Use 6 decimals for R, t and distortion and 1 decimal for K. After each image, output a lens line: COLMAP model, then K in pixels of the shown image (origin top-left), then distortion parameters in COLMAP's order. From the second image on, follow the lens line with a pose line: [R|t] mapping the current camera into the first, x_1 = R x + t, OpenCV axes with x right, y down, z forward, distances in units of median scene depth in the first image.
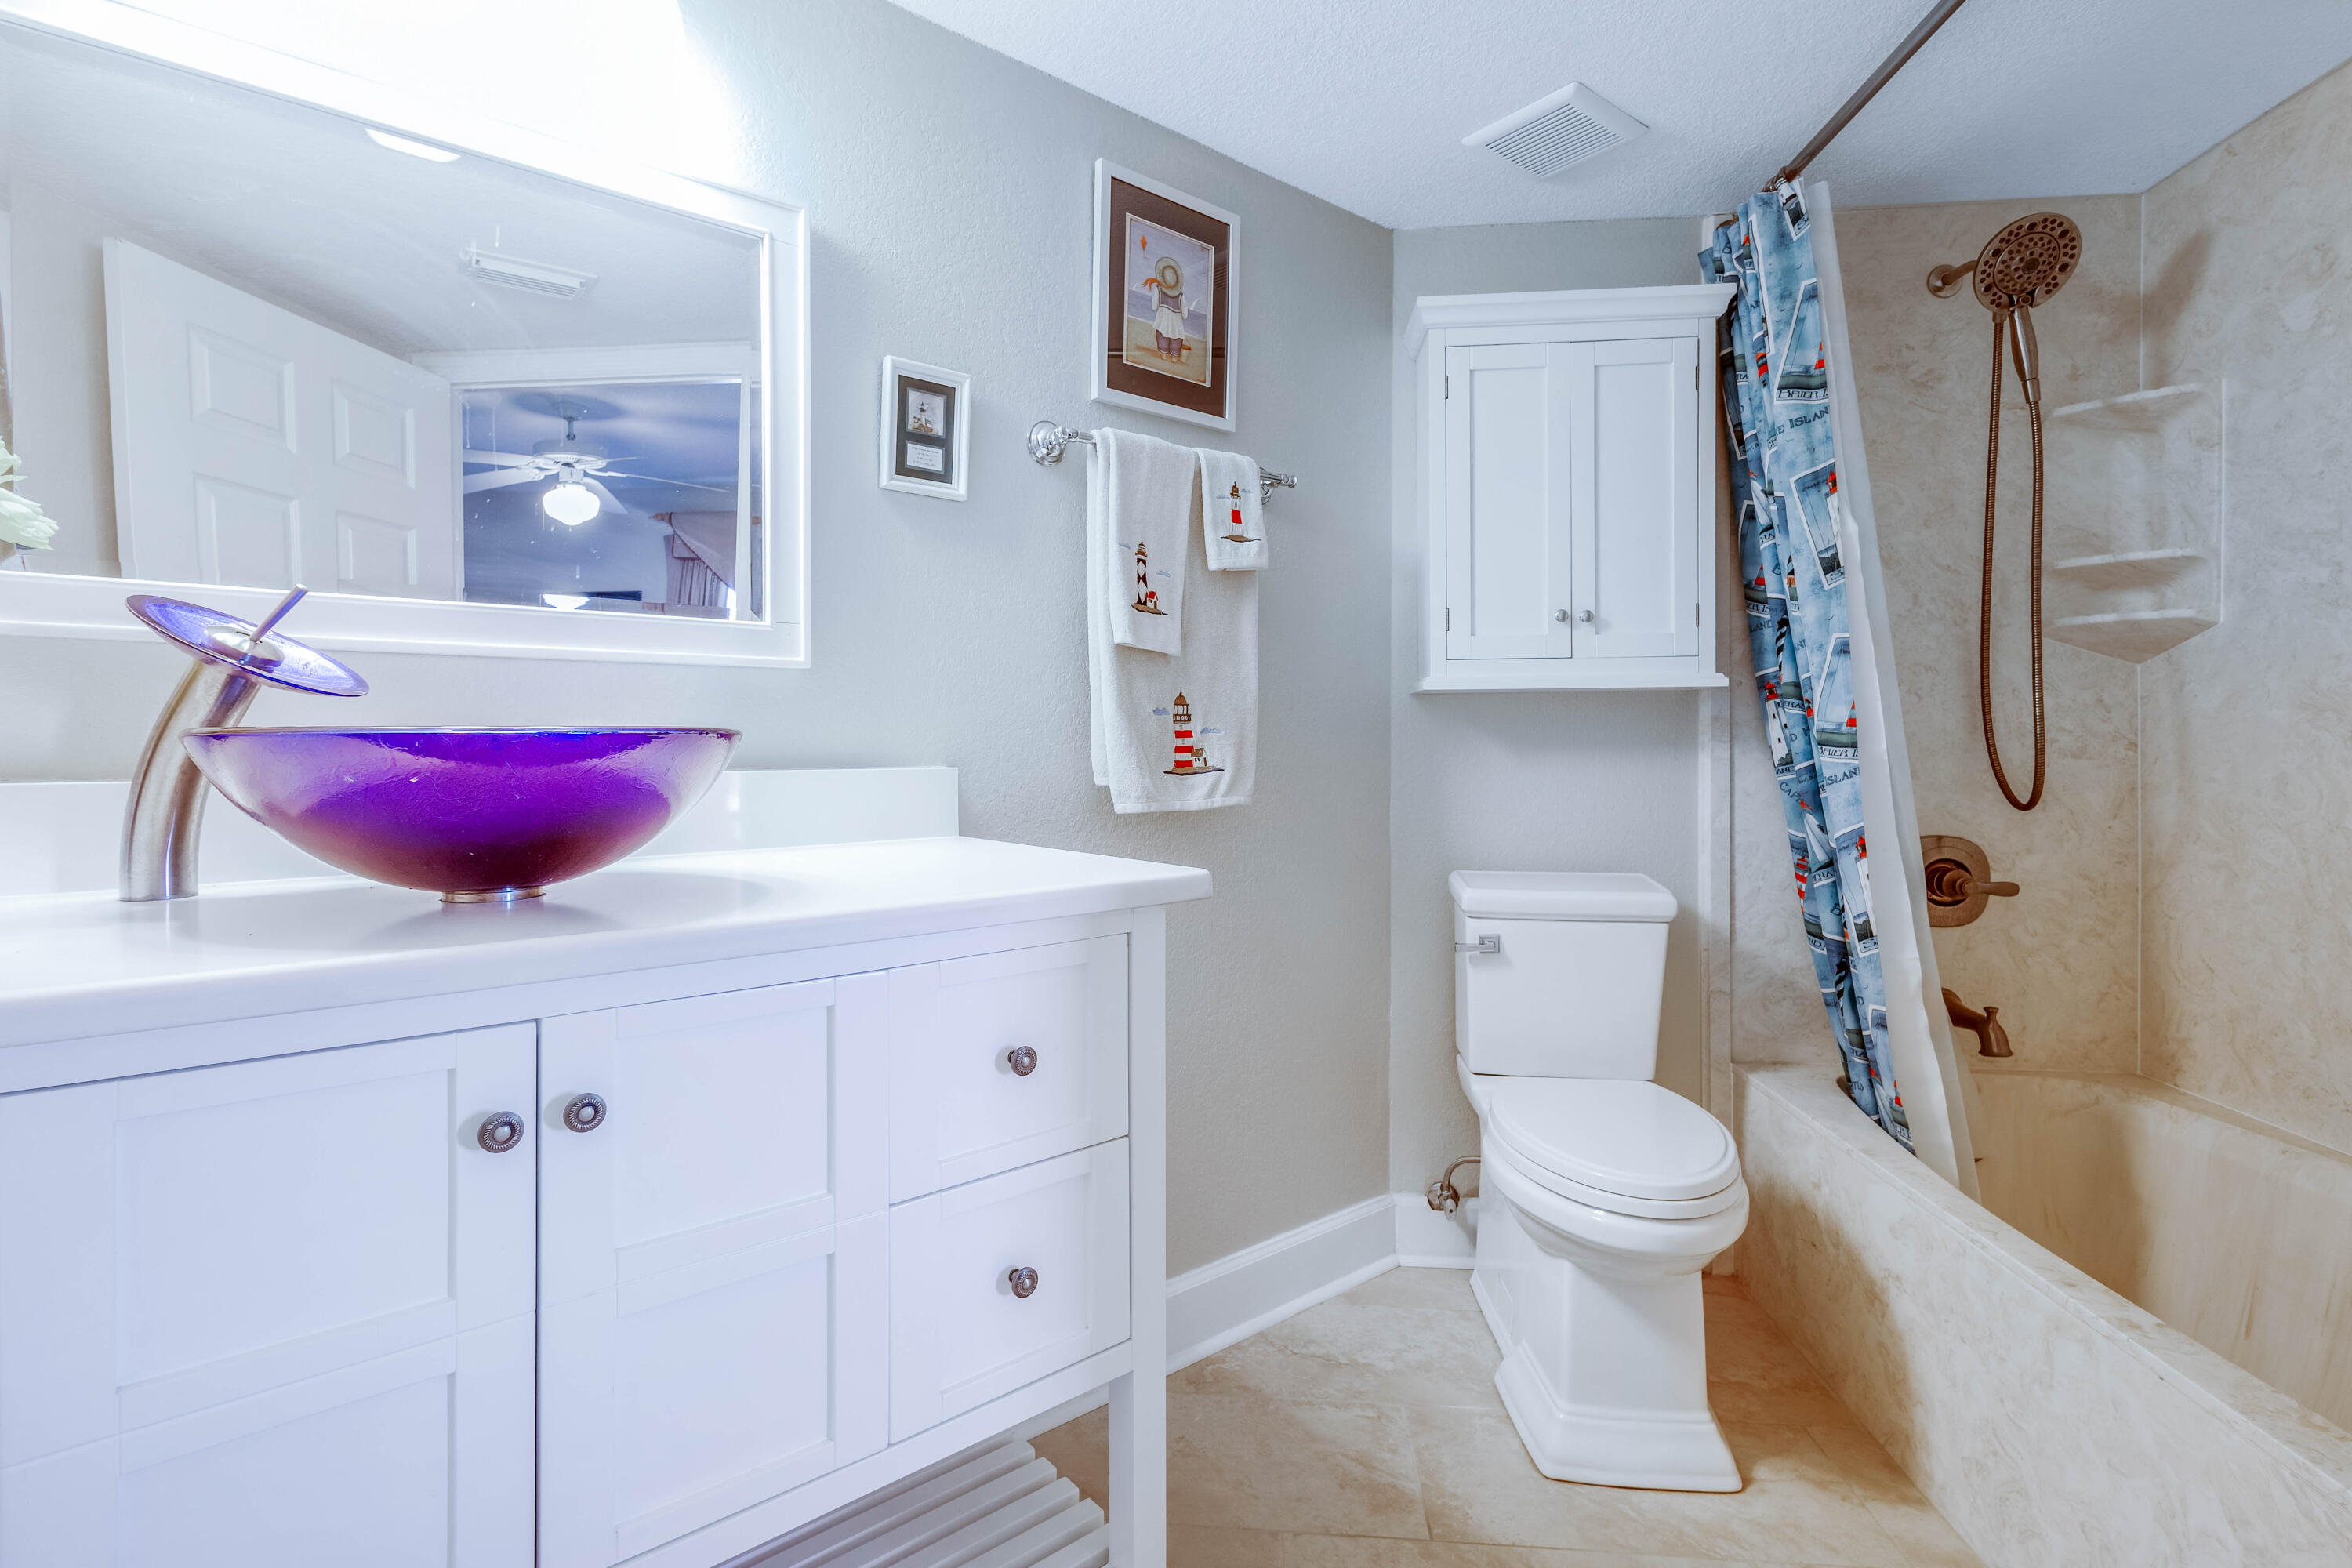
lens RADIAL K [[1092.7, 0, 1146.9], [0, 1092.7, 750.2], [0, 0, 1]] dist [0.015969, -0.004370]
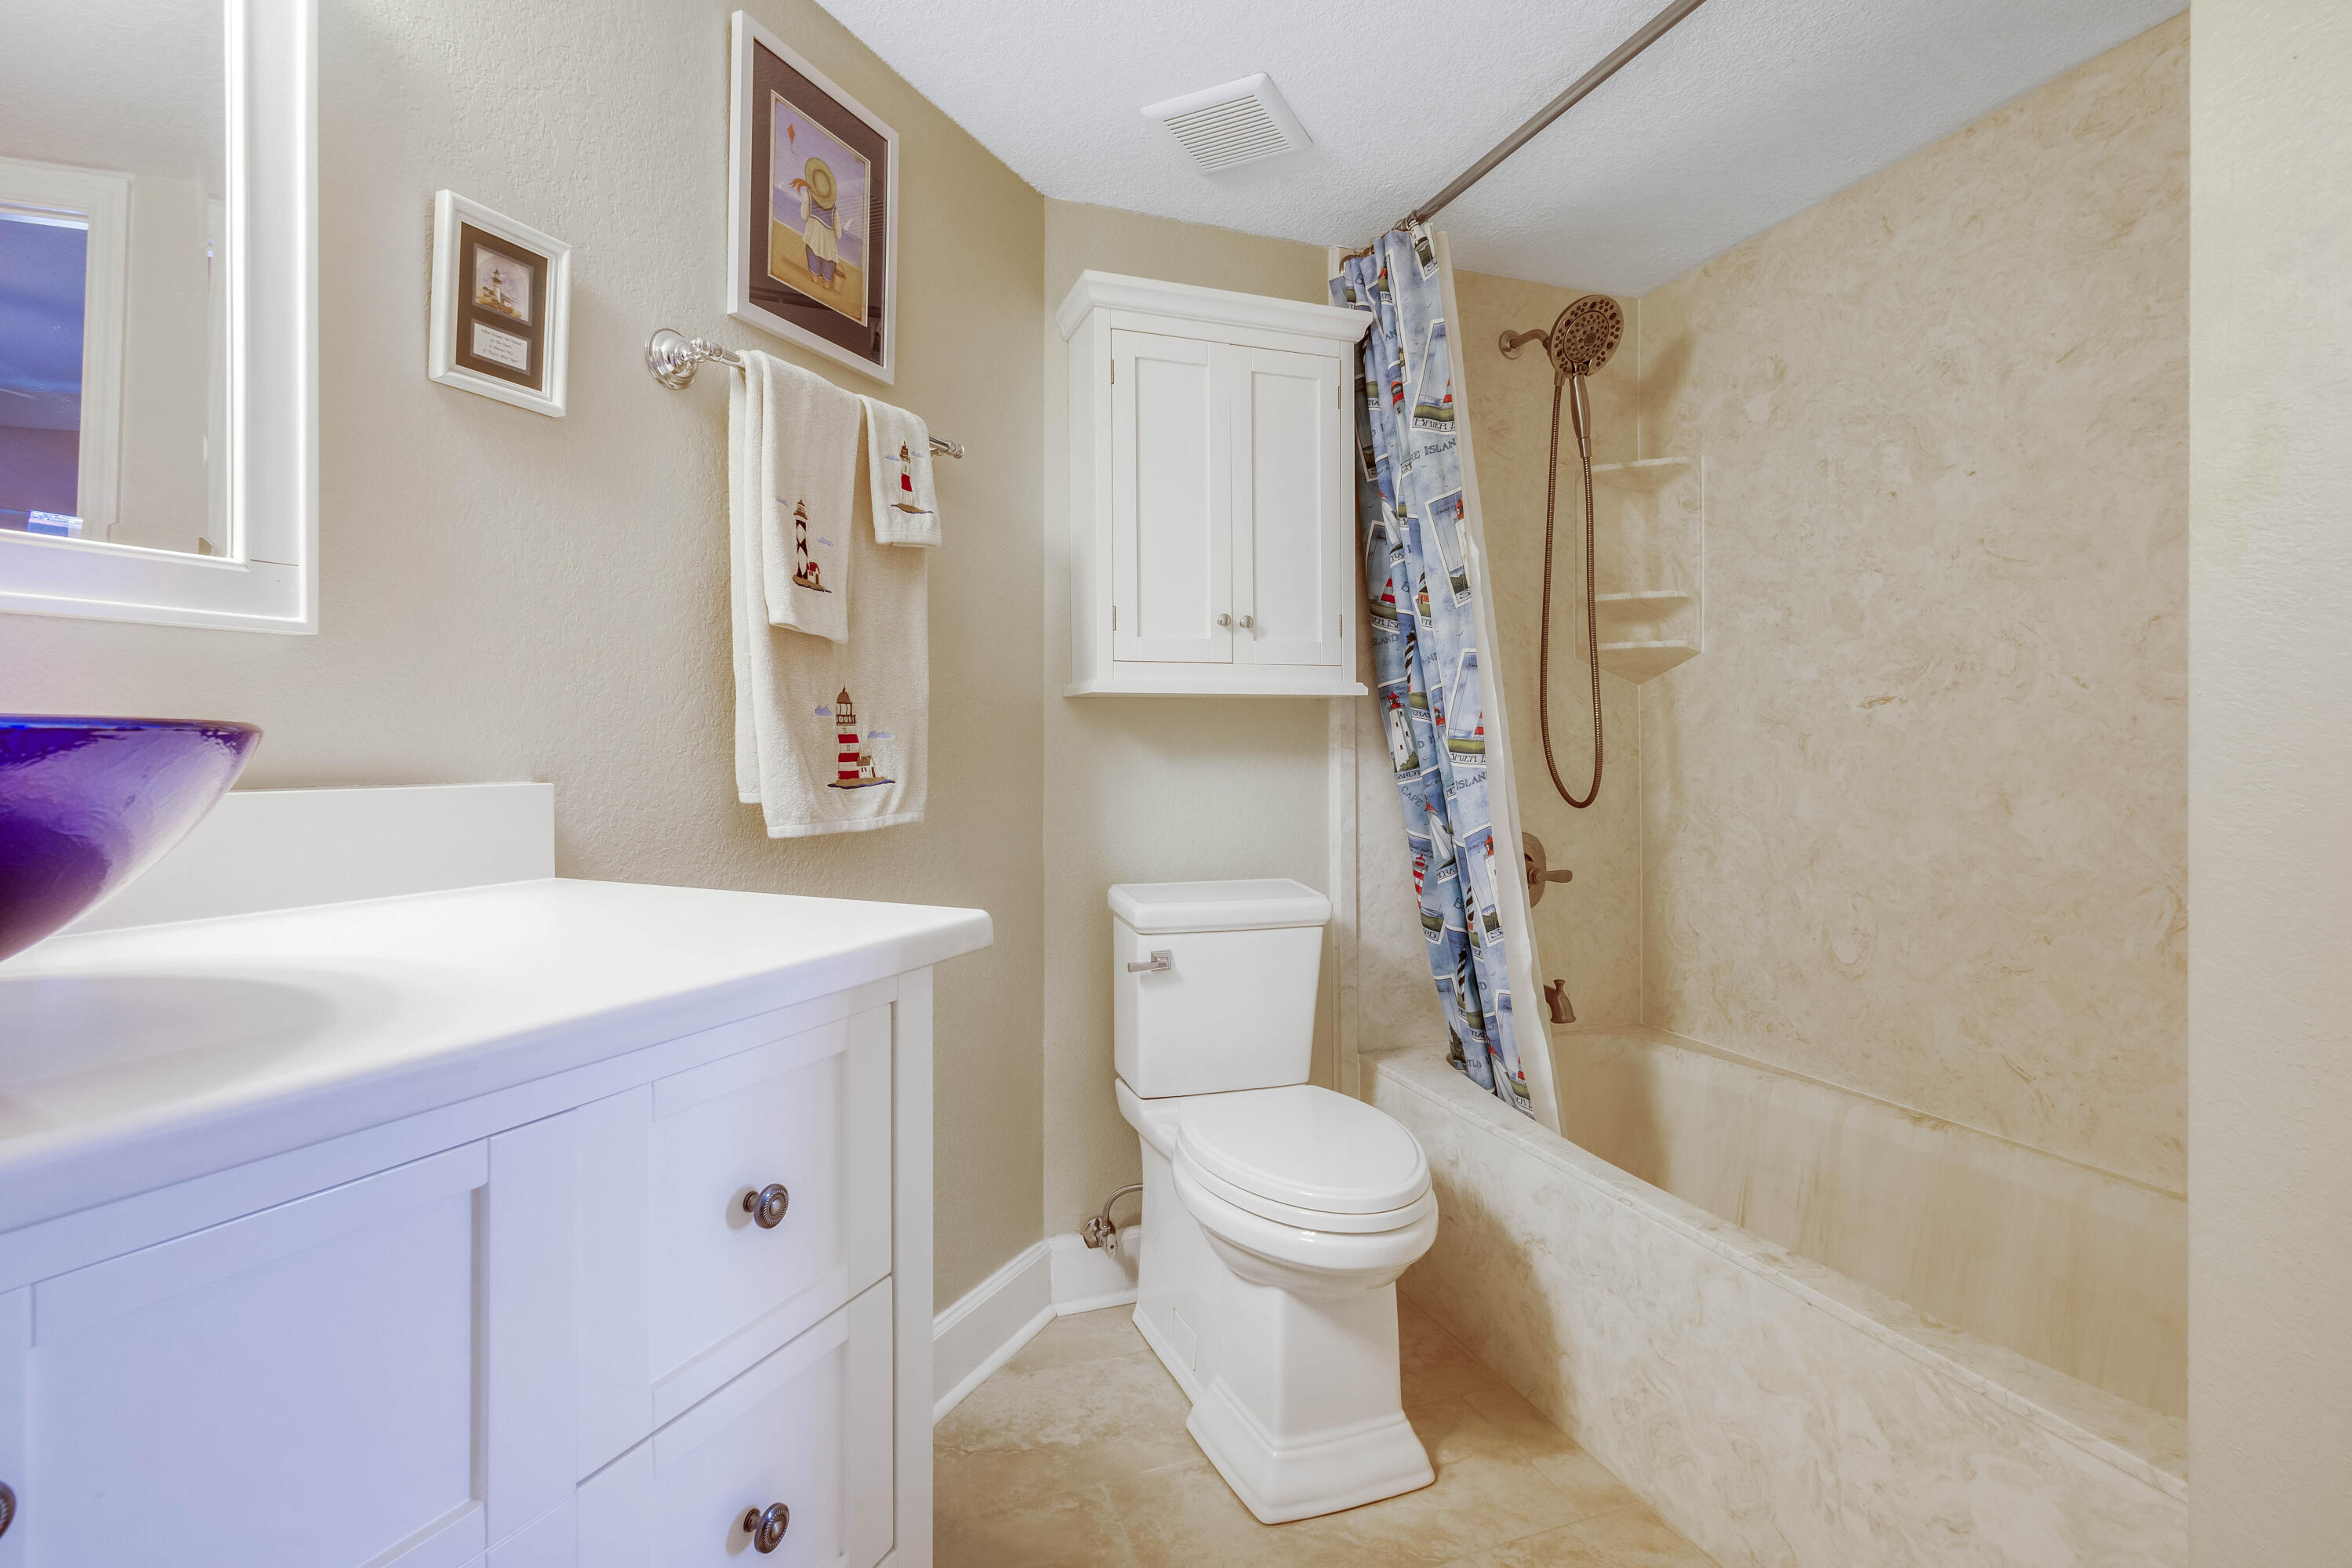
lens RADIAL K [[1092.7, 0, 1146.9], [0, 1092.7, 750.2], [0, 0, 1]] dist [0.015969, -0.004370]
pose [[0.903607, -0.000300, 0.428362, -0.116232], [0.003174, 0.999977, -0.005995, -0.000422], [-0.428350, 0.006777, 0.903587, 0.158485]]
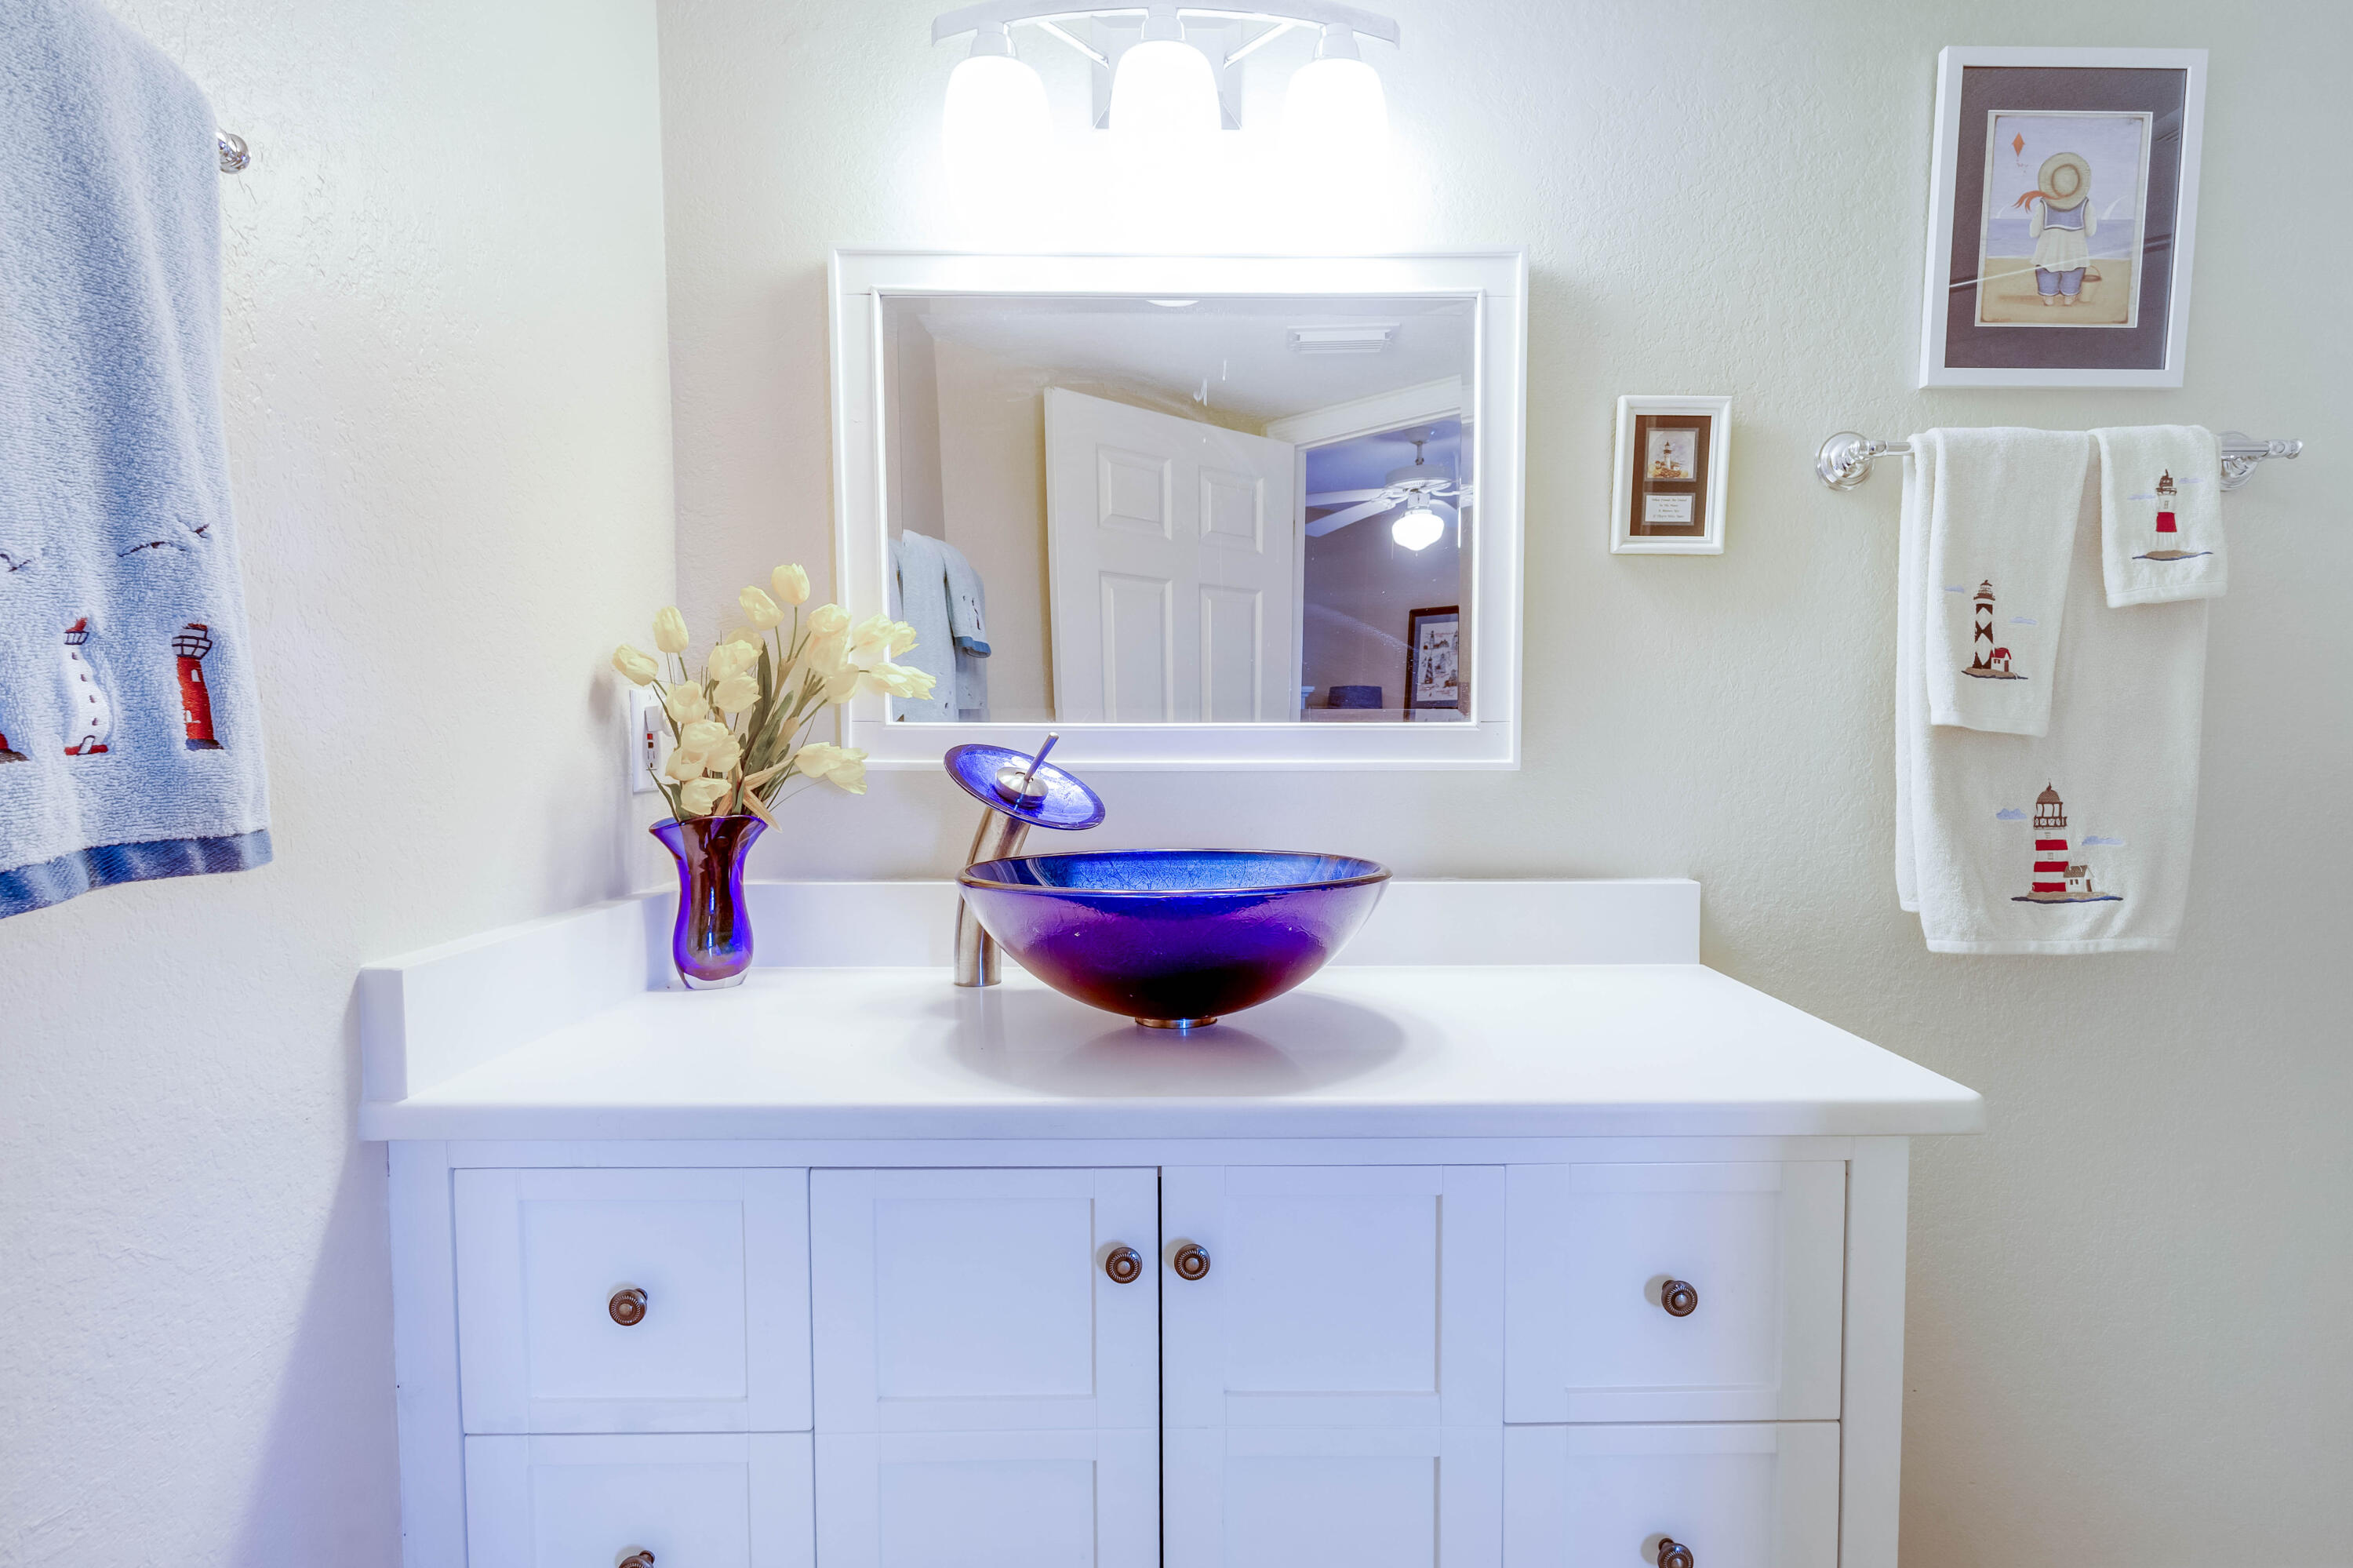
lens RADIAL K [[1210.4, 0, 1231.1], [0, 1210.4, 822.3], [0, 0, 1]] dist [0.012257, -0.000787]
pose [[0.788175, 0.038292, -0.614259, 0.098615], [-0.003373, 0.998316, 0.057906, -0.073417], [0.615442, -0.043569, 0.786977, 0.053770]]
